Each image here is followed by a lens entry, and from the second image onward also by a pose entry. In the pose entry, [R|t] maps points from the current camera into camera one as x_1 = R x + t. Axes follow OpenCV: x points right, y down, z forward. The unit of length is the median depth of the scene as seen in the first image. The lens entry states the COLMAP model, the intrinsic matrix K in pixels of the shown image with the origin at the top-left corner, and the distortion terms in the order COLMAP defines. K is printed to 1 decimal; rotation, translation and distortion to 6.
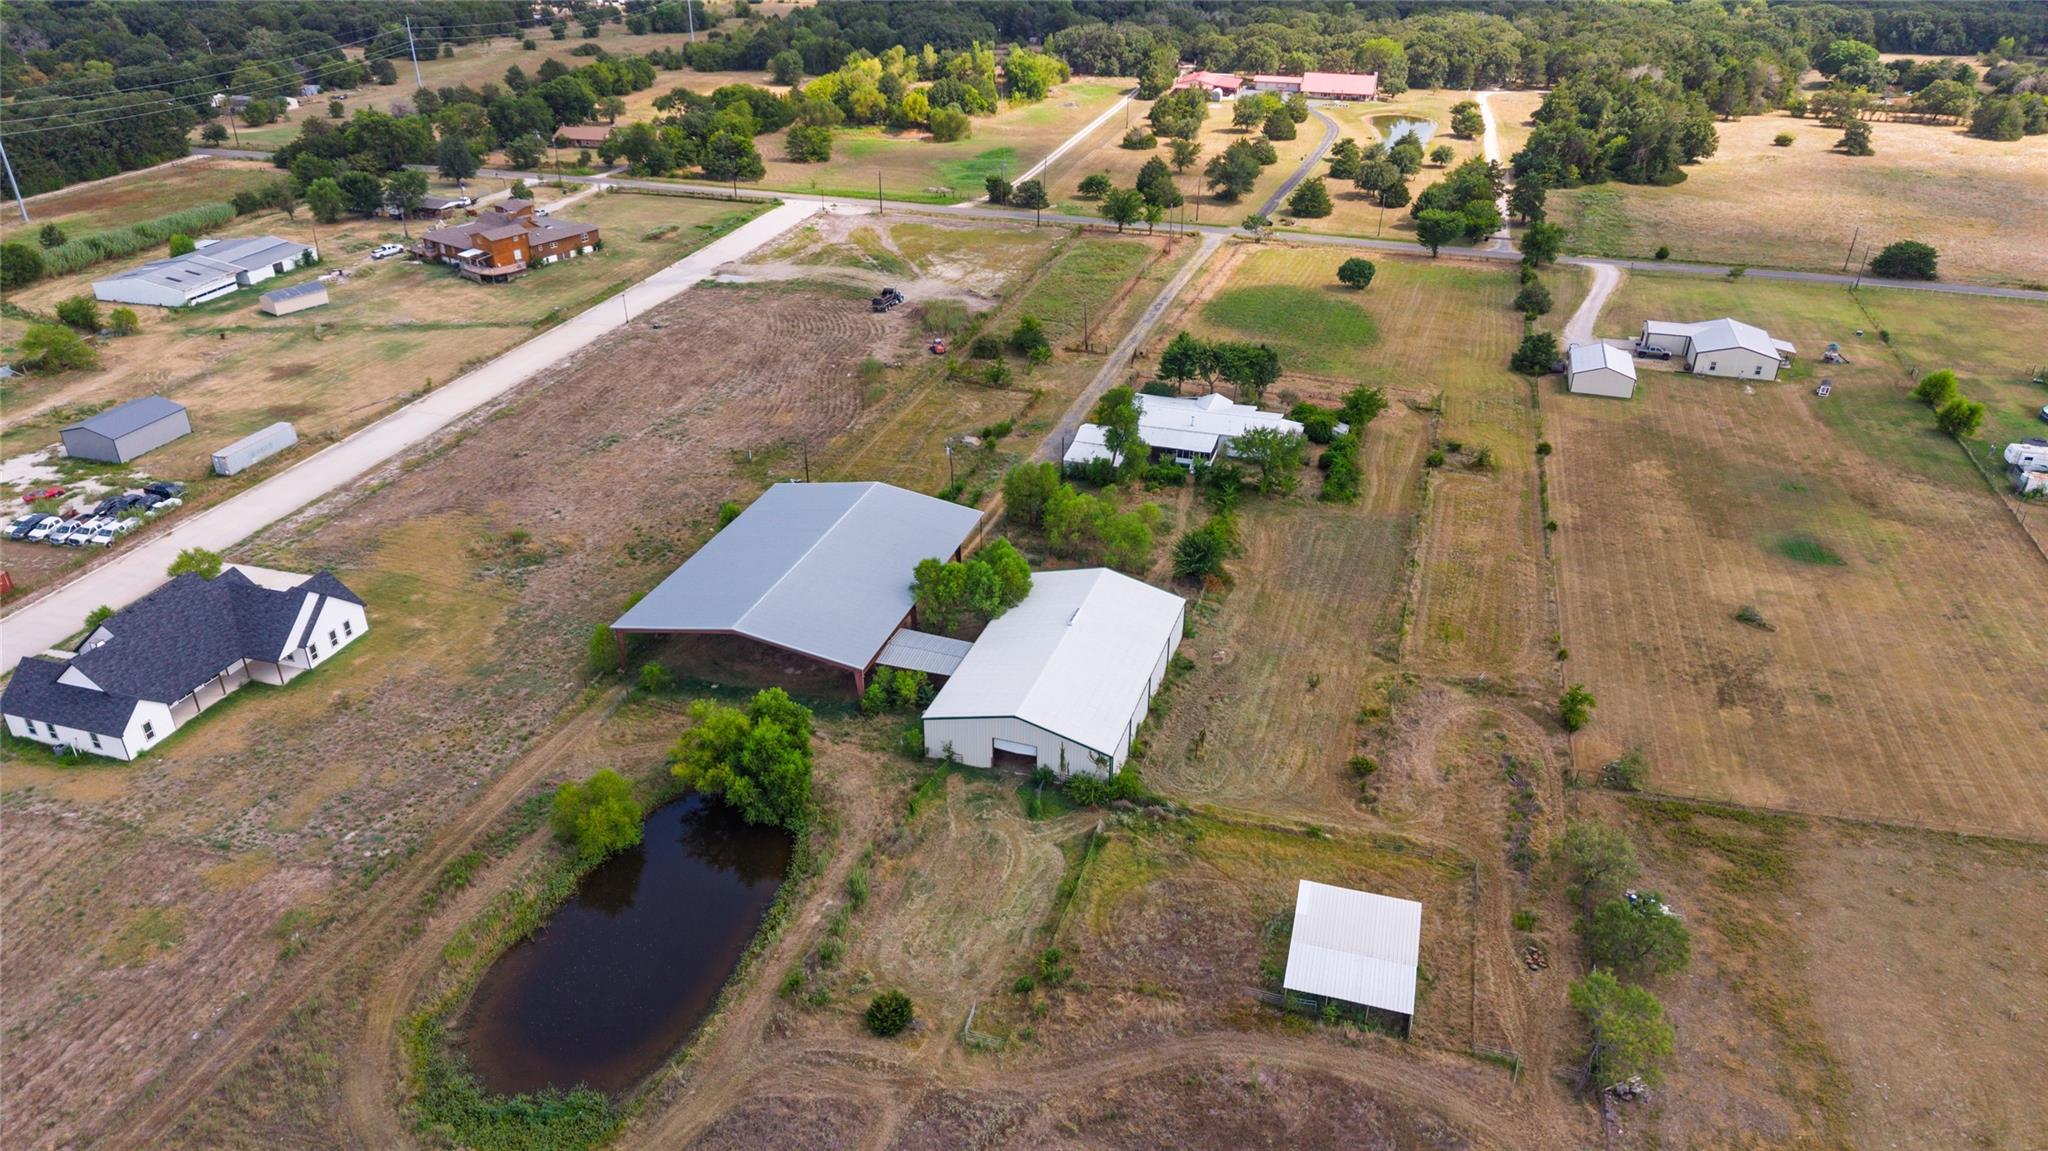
lens RADIAL K [[1381.8, 0, 1024.0], [0, 1381.8, 575.5], [0, 0, 1]] dist [0.027988, -0.030008]
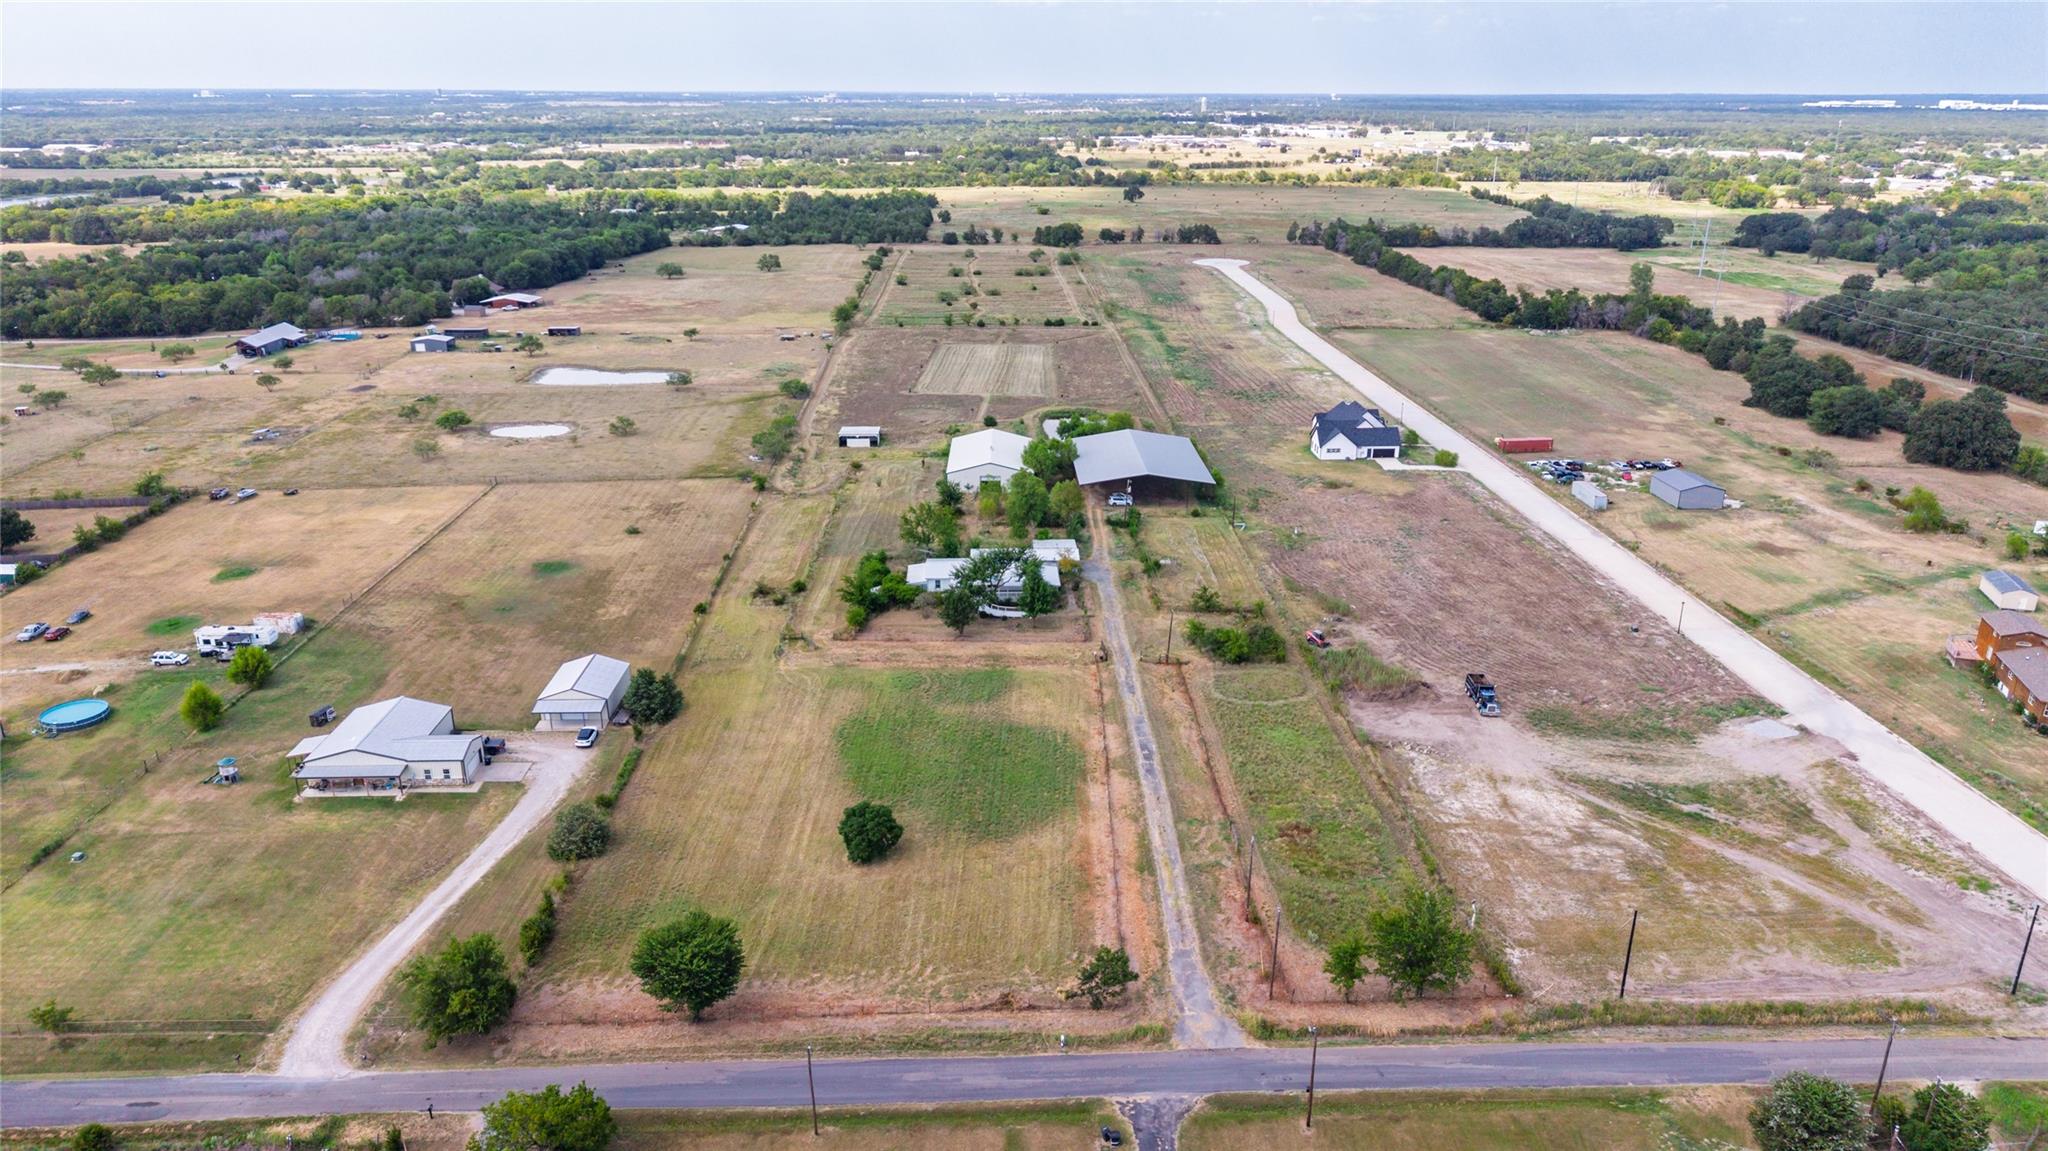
lens RADIAL K [[1408.6, 0, 1024.0], [0, 1408.6, 575.5], [0, 0, 1]] dist [0.075285, -0.131412]
pose [[-0.947103, 0.096131, -0.306195, 0.455201], [-0.159250, 0.687565, 0.708445, -0.934305], [0.278633, 0.719731, -0.635886, 1.715160]]
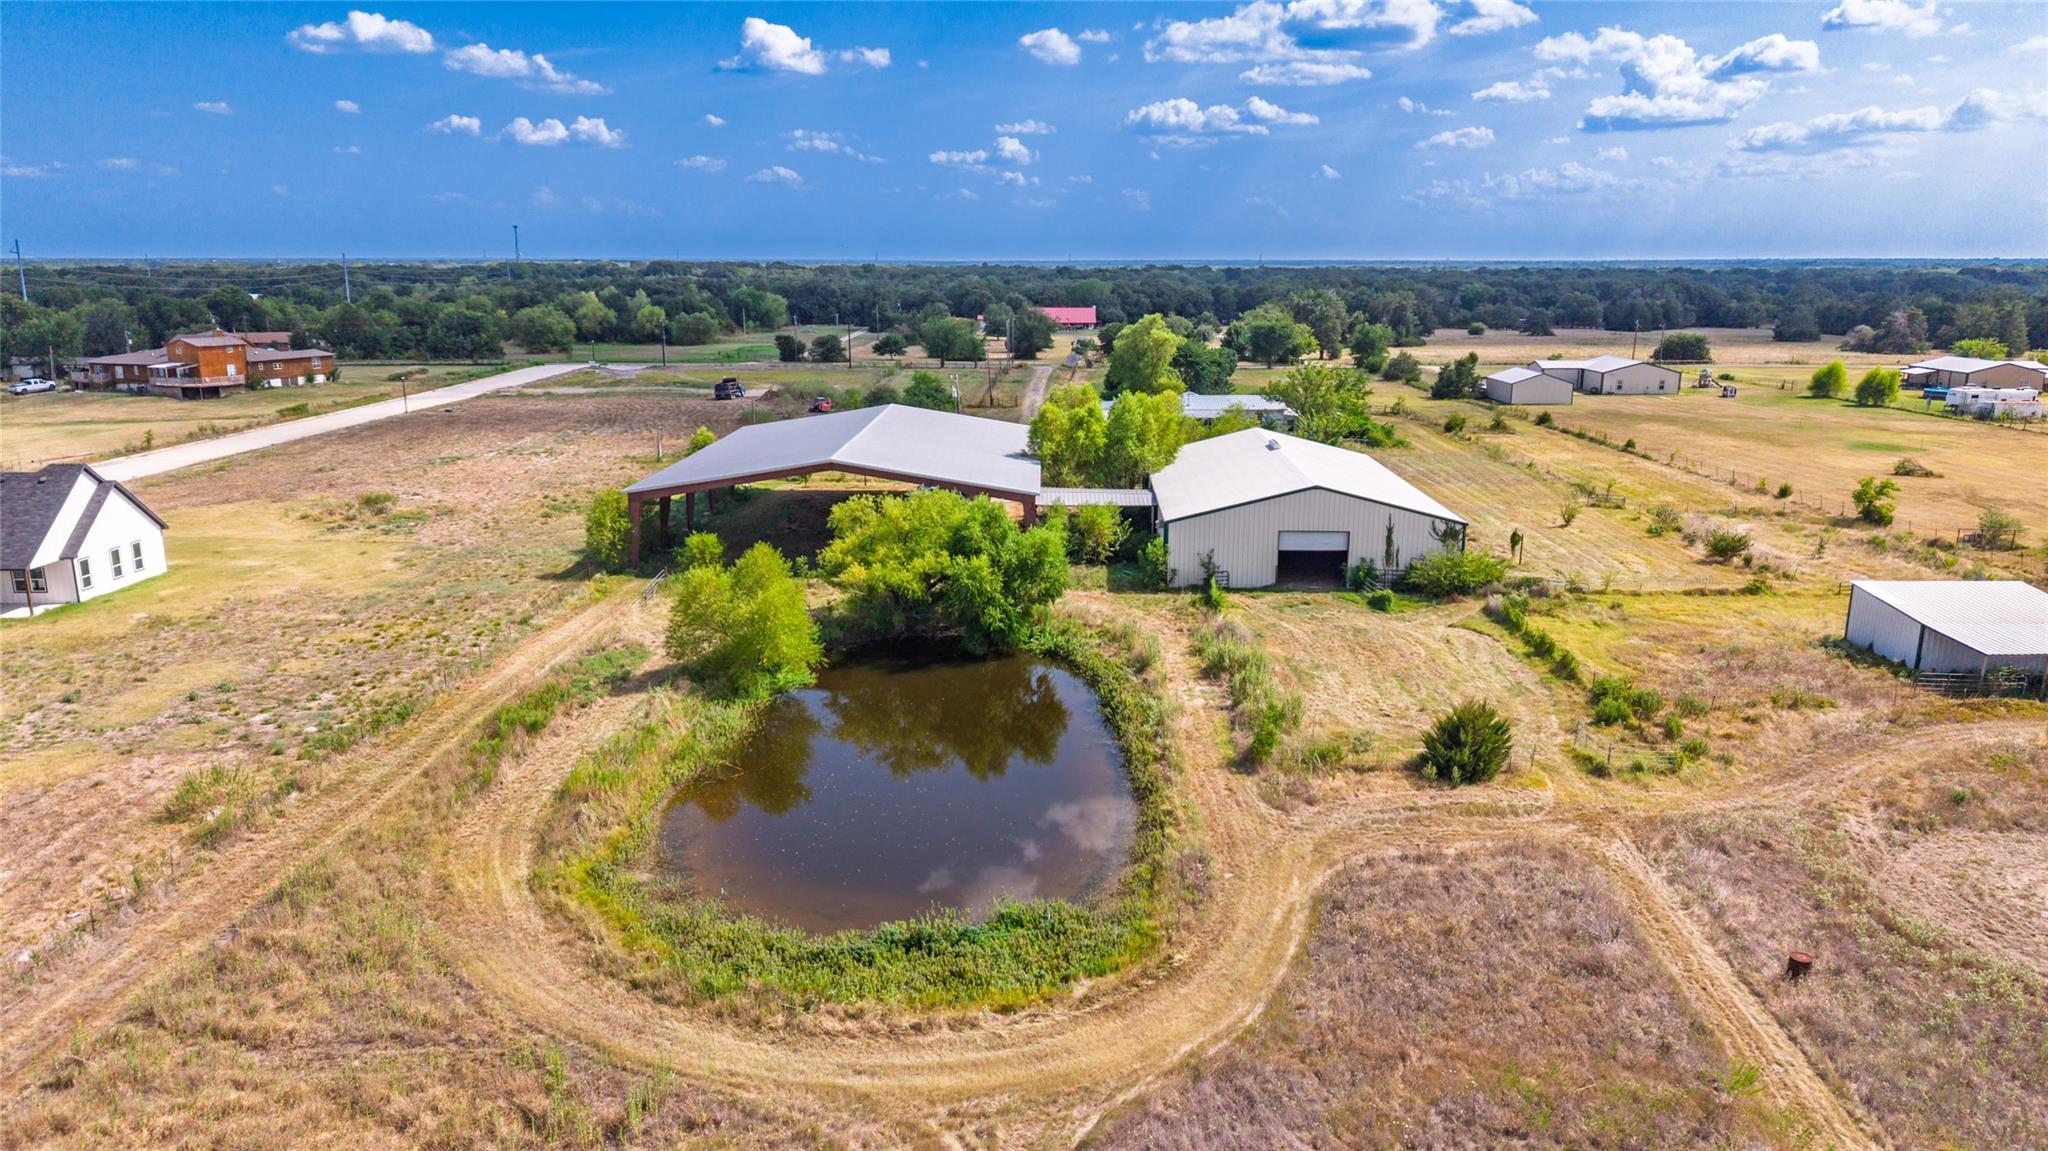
lens RADIAL K [[1381.8, 0, 1024.0], [0, 1381.8, 575.5], [0, 0, 1]] dist [0.027988, -0.030008]
pose [[0.960377, -0.065208, 0.270967, -0.207083], [0.135330, 0.959040, -0.248853, 0.182855], [-0.243641, 0.275663, 0.929865, 0.255175]]
